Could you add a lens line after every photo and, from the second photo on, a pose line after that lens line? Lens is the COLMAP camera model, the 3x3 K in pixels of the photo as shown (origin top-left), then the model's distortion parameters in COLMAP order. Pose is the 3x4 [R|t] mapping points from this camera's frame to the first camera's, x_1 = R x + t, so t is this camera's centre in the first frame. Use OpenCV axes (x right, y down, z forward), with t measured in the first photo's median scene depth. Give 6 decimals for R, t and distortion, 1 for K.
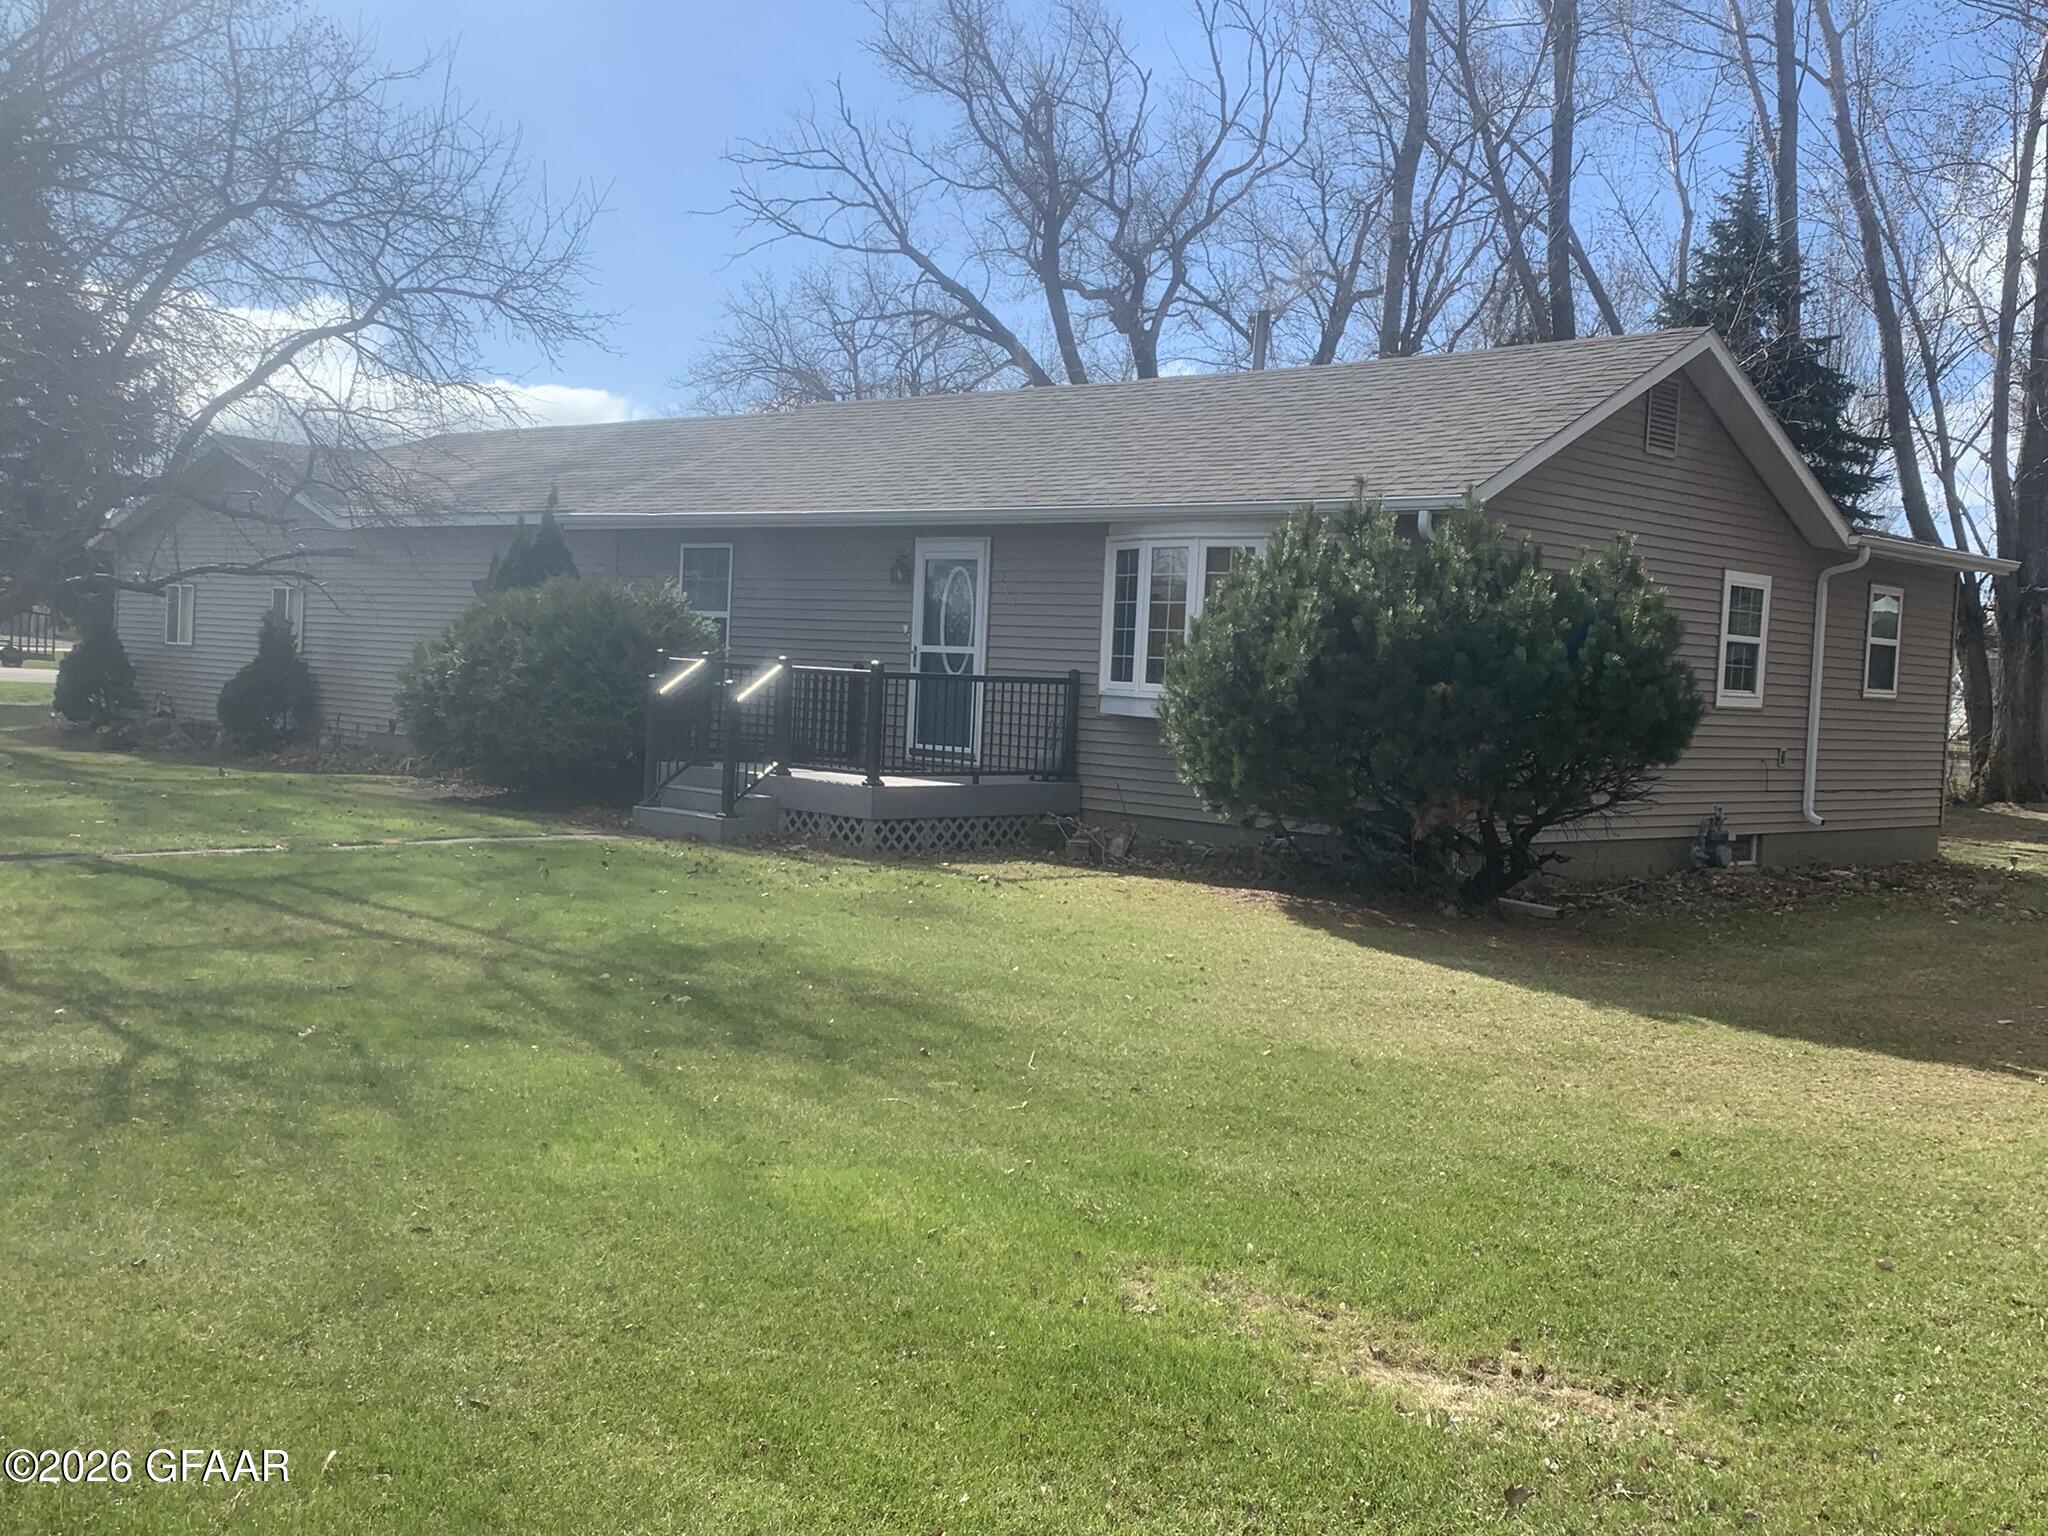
lens RADIAL K [[2100.7, 0, 1024.9], [0, 2100.7, 769.3], [0, 0, 1]] dist [0.022548, 0.000000]
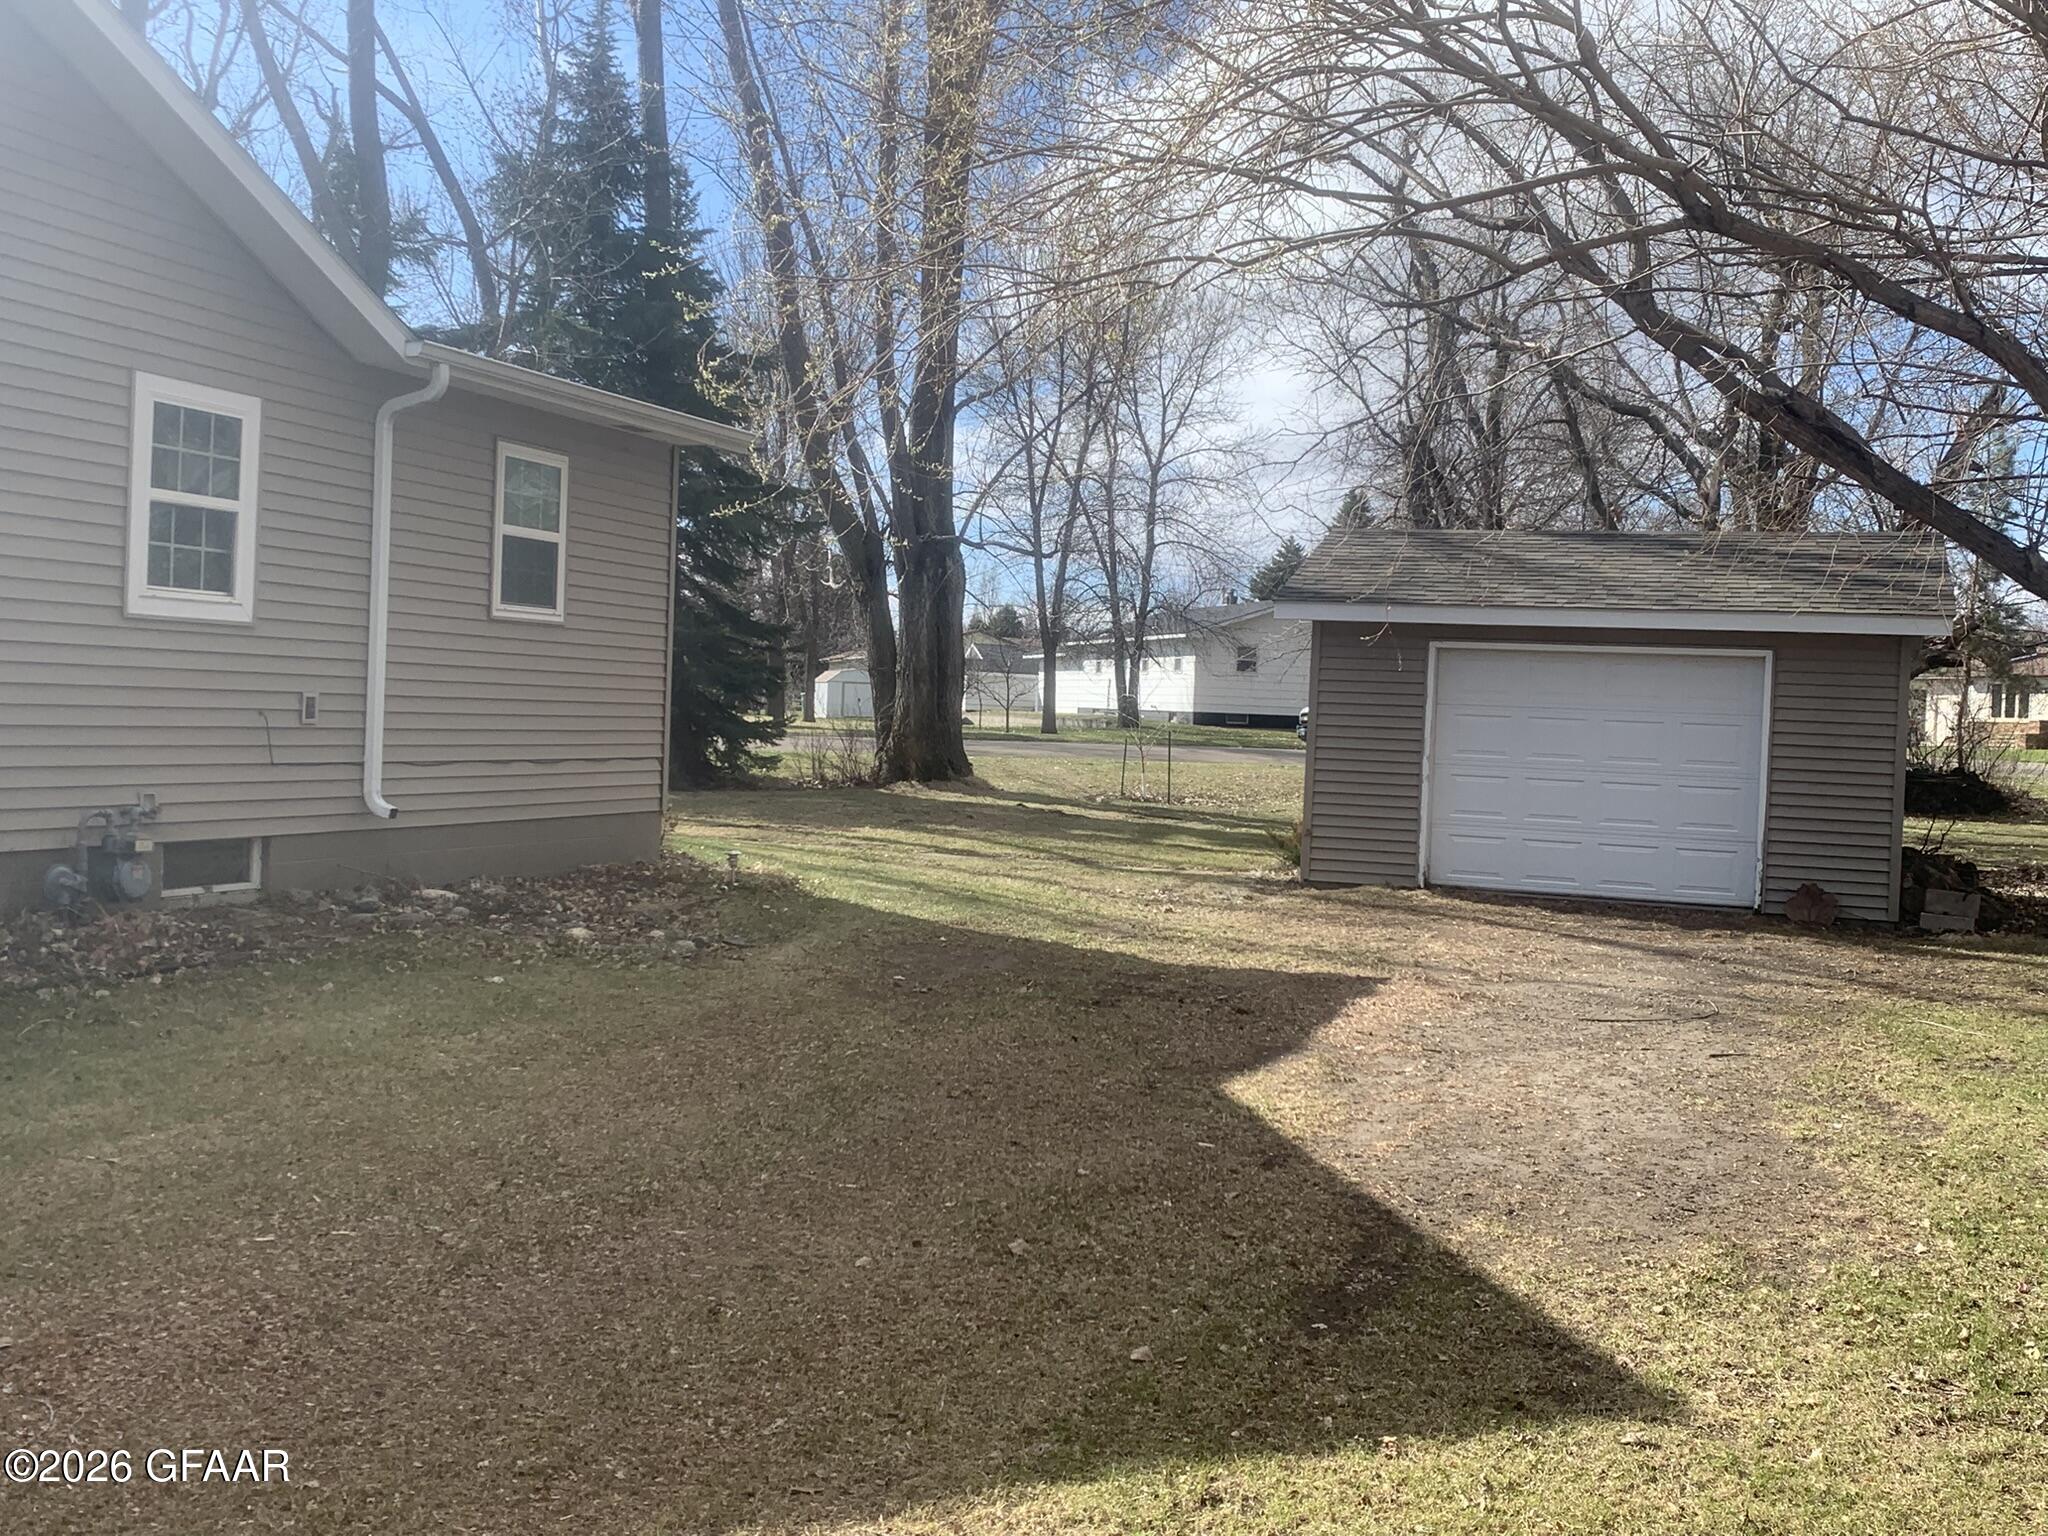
lens RADIAL K [[2100.7, 0, 1023.6], [0, 2100.7, 766.5], [0, 0, 1]] dist [0.022548, 0.000000]
pose [[0.913592, -0.024569, 0.405890, 0.296212], [0.025114, 0.999677, 0.003984, 0.013570], [-0.405856, 0.006554, 0.913913, 0.362056]]
